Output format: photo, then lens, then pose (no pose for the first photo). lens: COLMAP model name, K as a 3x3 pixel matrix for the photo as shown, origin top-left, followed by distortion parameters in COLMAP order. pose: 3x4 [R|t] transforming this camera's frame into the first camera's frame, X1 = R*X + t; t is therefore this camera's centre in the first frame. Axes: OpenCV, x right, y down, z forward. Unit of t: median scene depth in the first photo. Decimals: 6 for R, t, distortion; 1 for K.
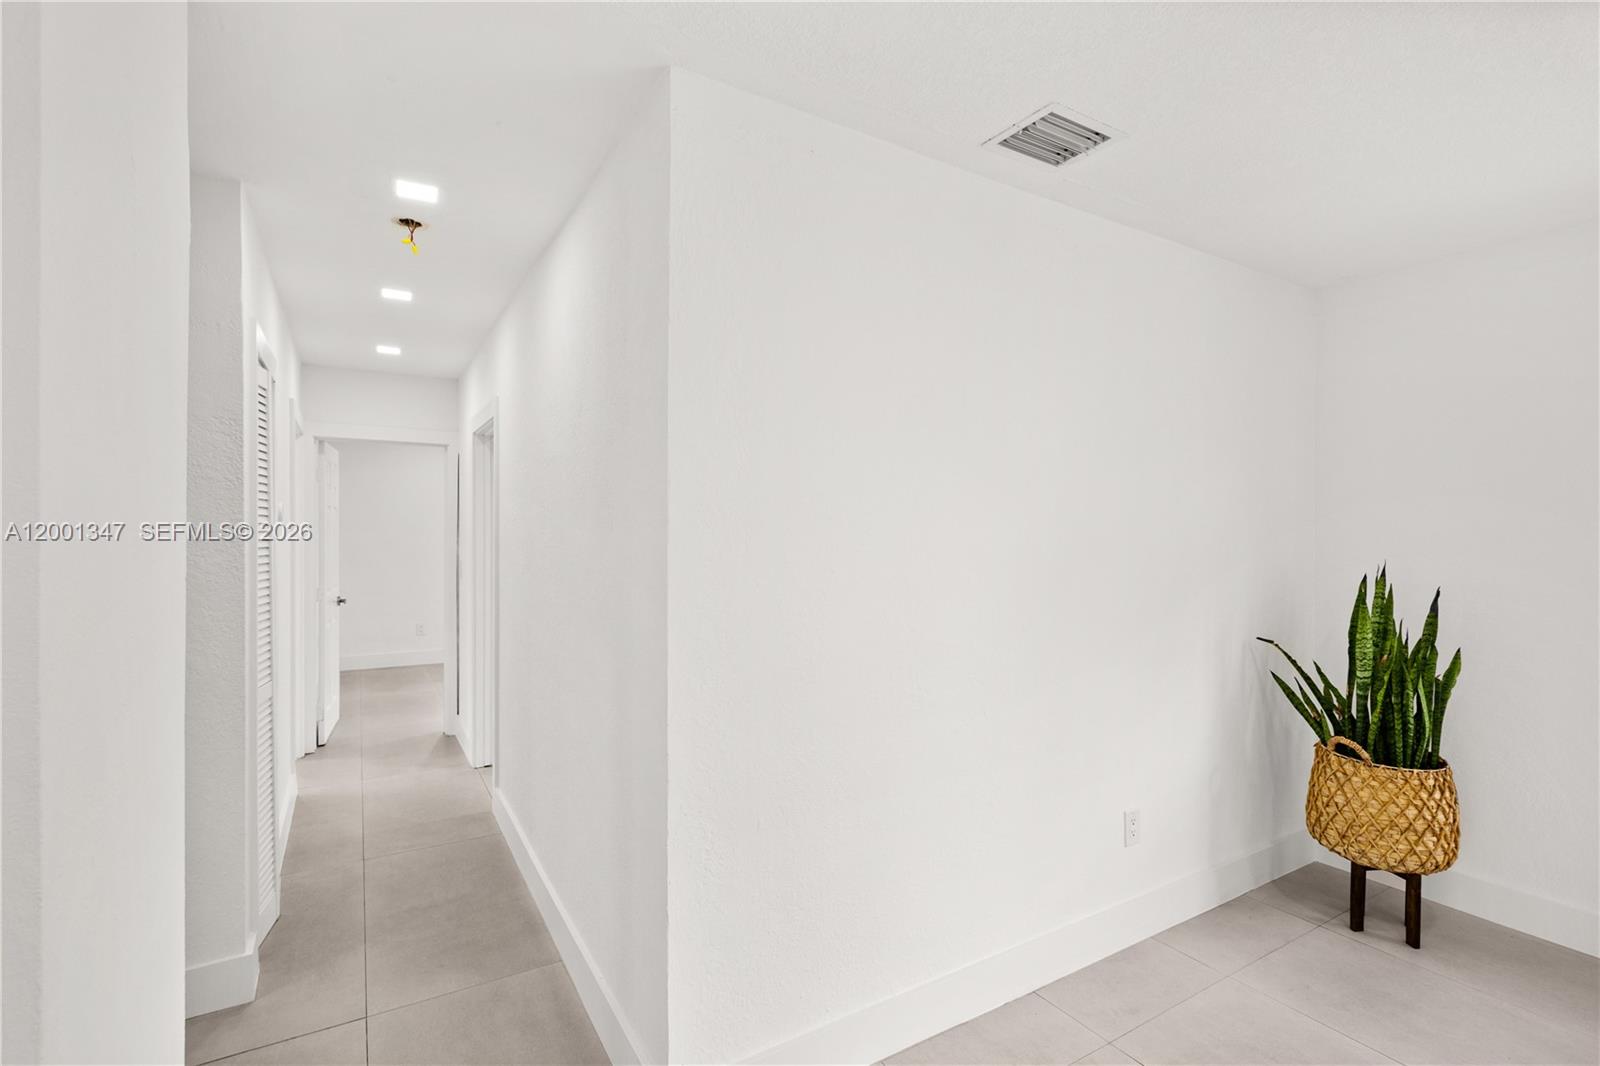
lens RADIAL K [[744.5, 0, 800.0], [0, 744.5, 533.0], [0, 0, 1]] dist [0.003939, 0.000429]
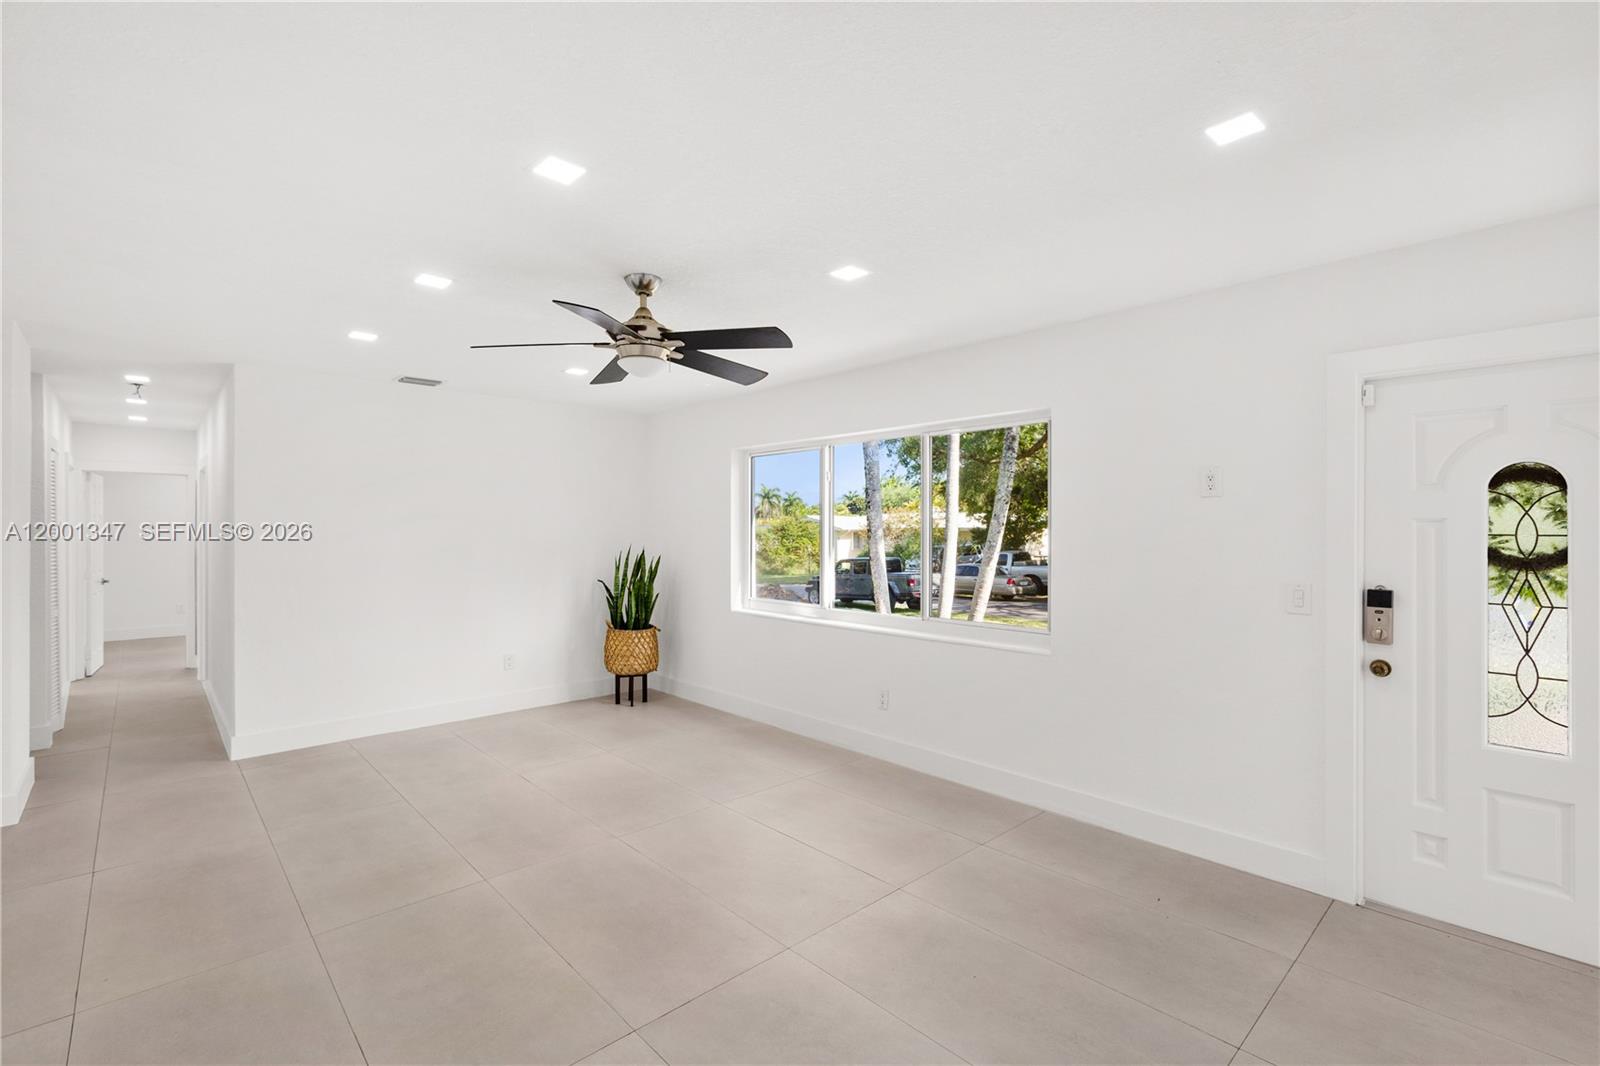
lens RADIAL K [[714.3, 0, 806.5], [0, 714.3, 537.1], [0, 0, 1]] dist [-0.000876, -0.000615]
pose [[0.976546, 0.000759, 0.215310, 0.485638], [-0.000677, 1.000000, -0.000454, 0.007710], [-0.215310, 0.000298, 0.976546, -0.751707]]
